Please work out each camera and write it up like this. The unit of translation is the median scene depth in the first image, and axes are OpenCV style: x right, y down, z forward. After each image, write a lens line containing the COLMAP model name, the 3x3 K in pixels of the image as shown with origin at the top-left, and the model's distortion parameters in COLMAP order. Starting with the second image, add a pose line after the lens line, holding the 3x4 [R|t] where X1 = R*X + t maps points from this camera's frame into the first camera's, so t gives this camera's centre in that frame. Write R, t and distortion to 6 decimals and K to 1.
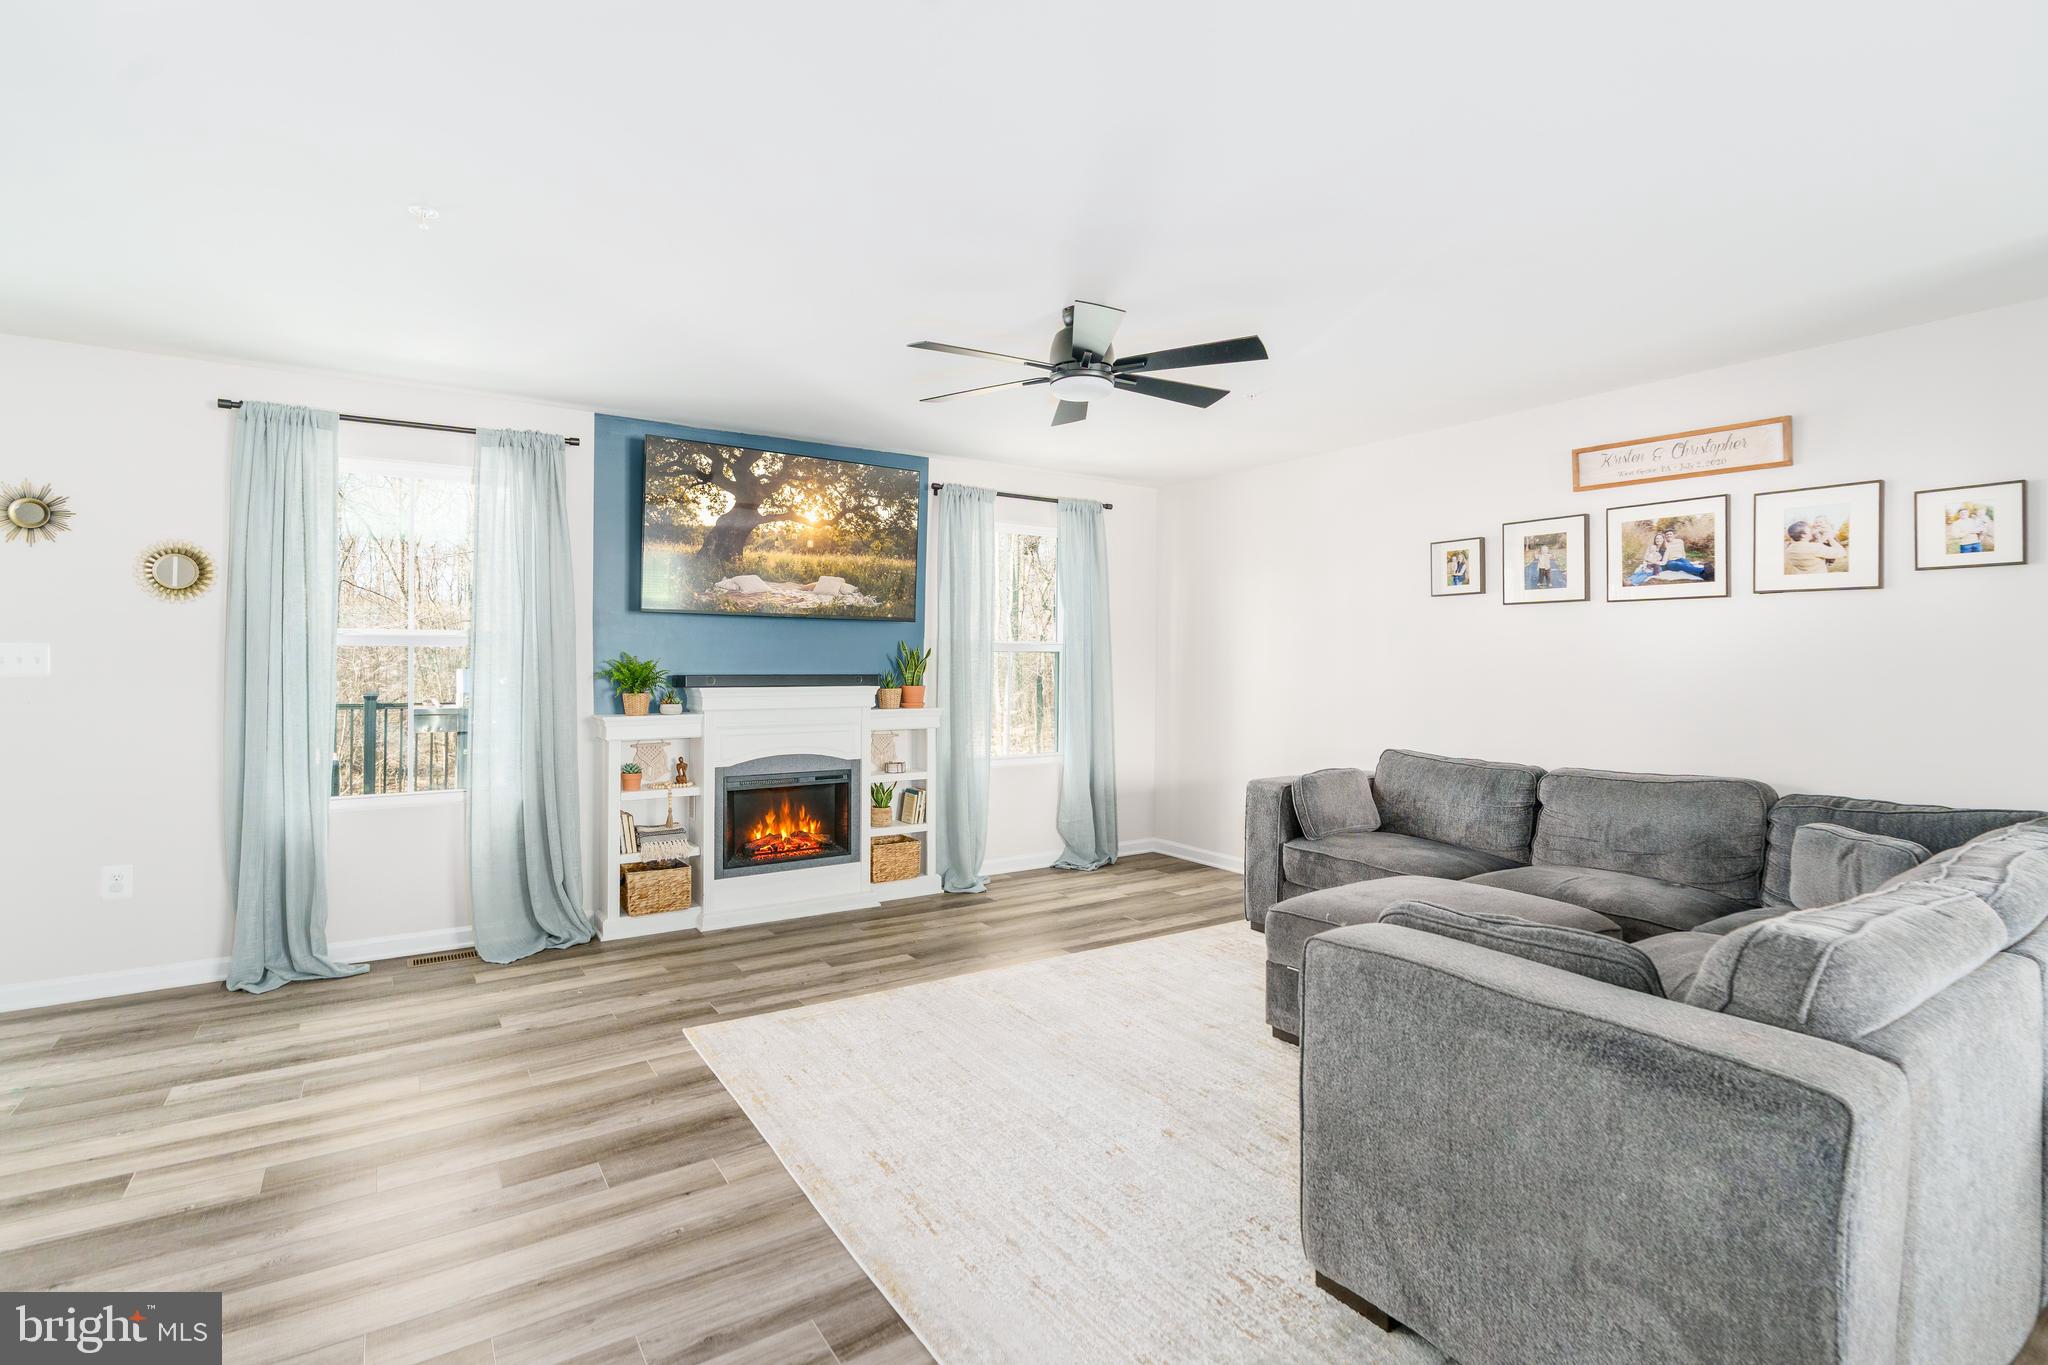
lens RADIAL K [[944.2, 0, 1007.7], [0, 944.2, 648.6], [0, 0, 1]] dist [-0.003771, -0.000149]
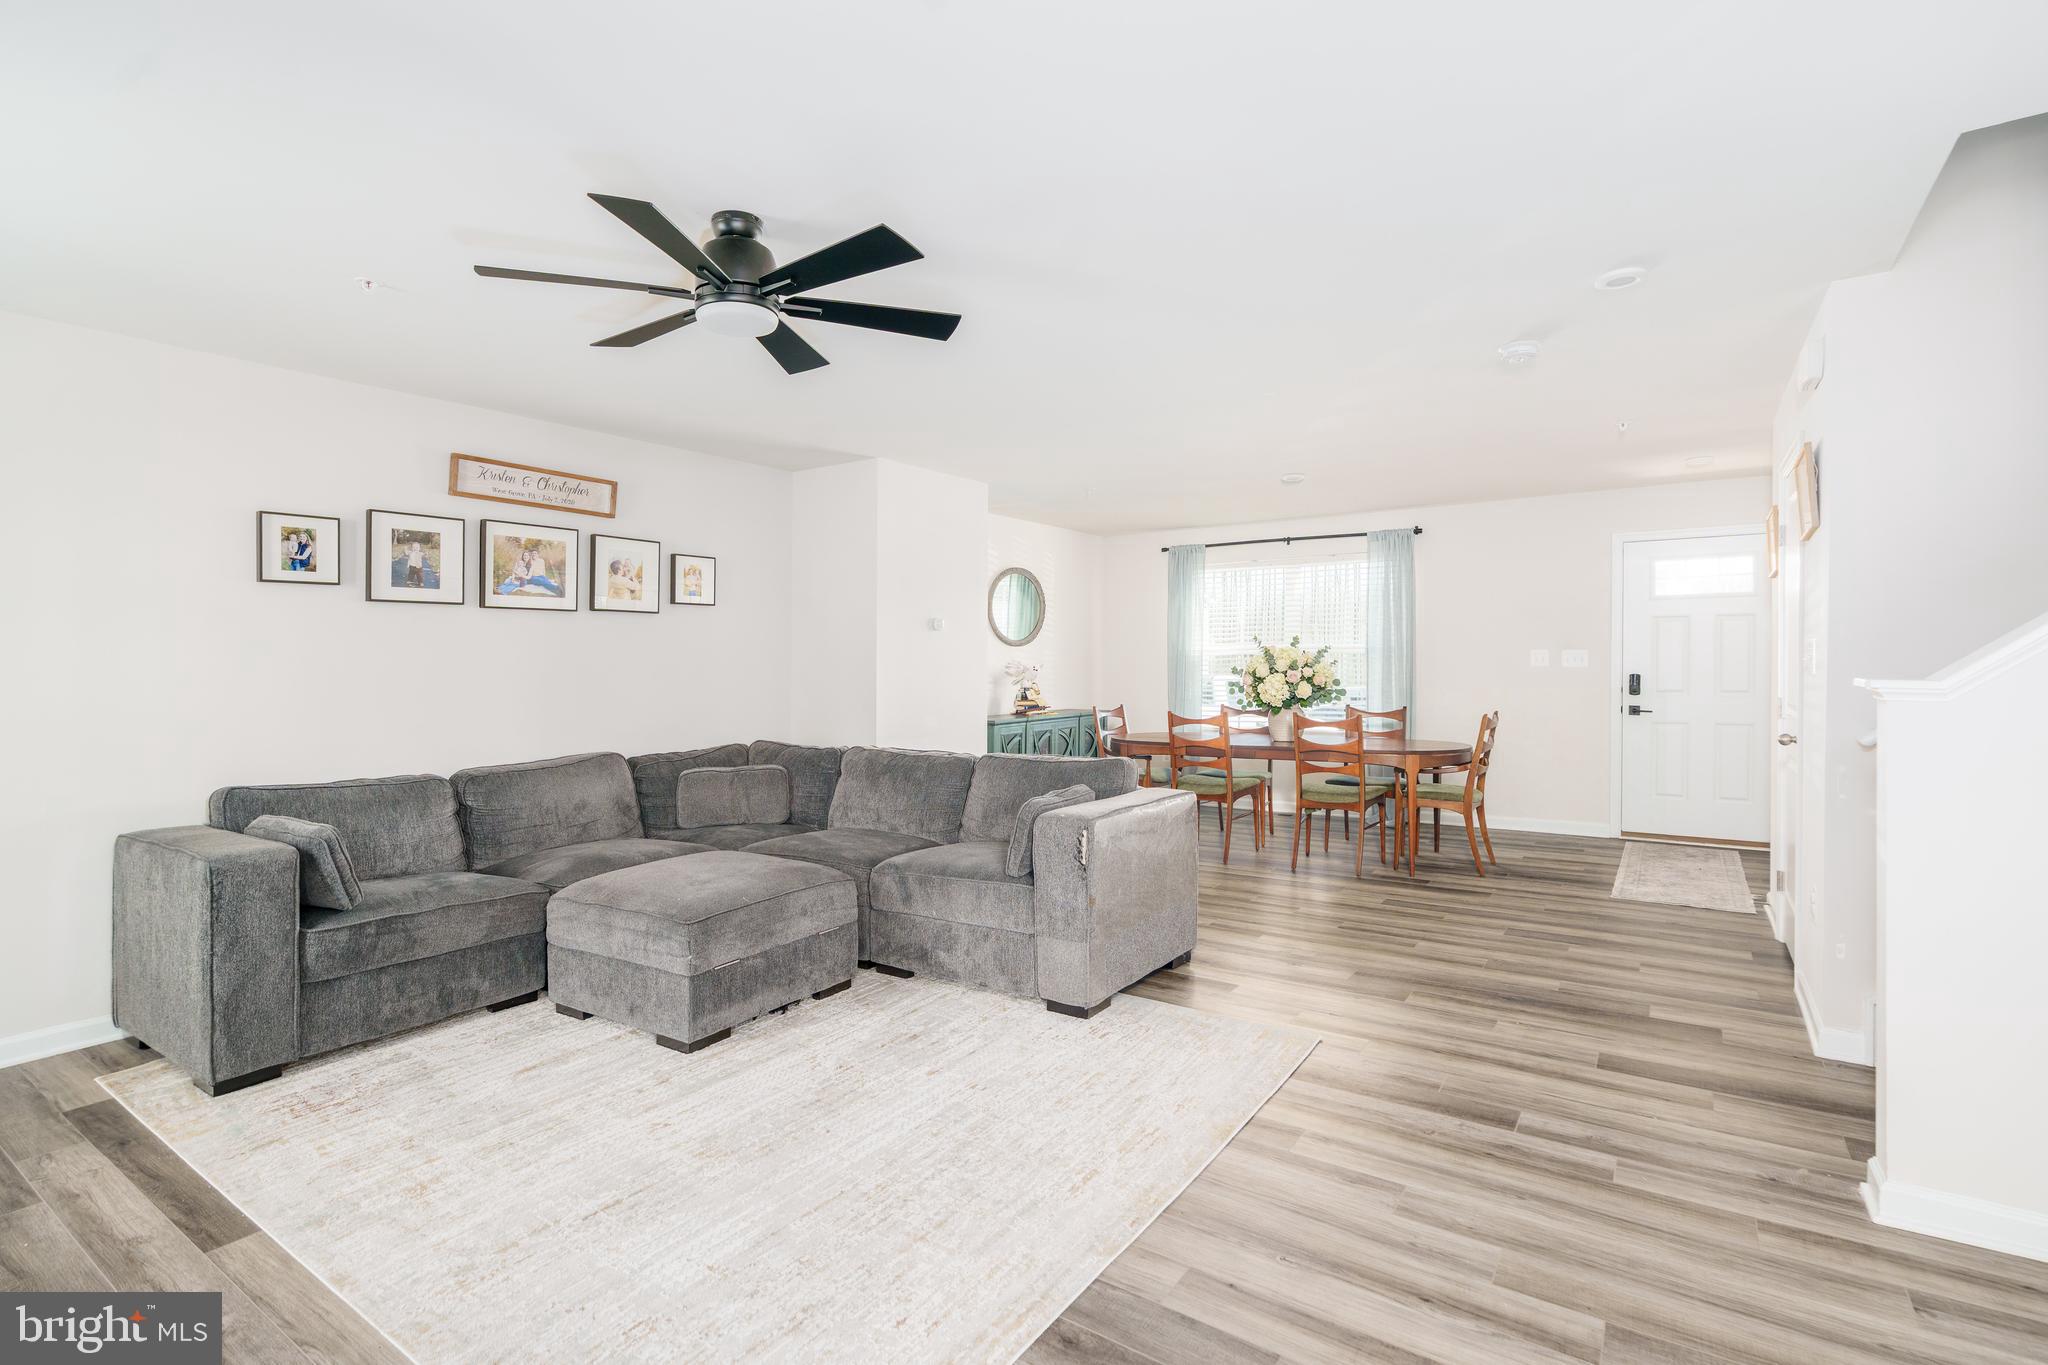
lens RADIAL K [[944.2, 0, 1045.2], [0, 944.2, 682.2], [0, 0, 1]] dist [-0.003771, -0.000149]
pose [[-0.380280, -0.021415, 0.924623, -0.604394], [-0.002366, 0.999751, 0.022182, 0.009925], [-0.924868, 0.006248, -0.380236, 0.849131]]
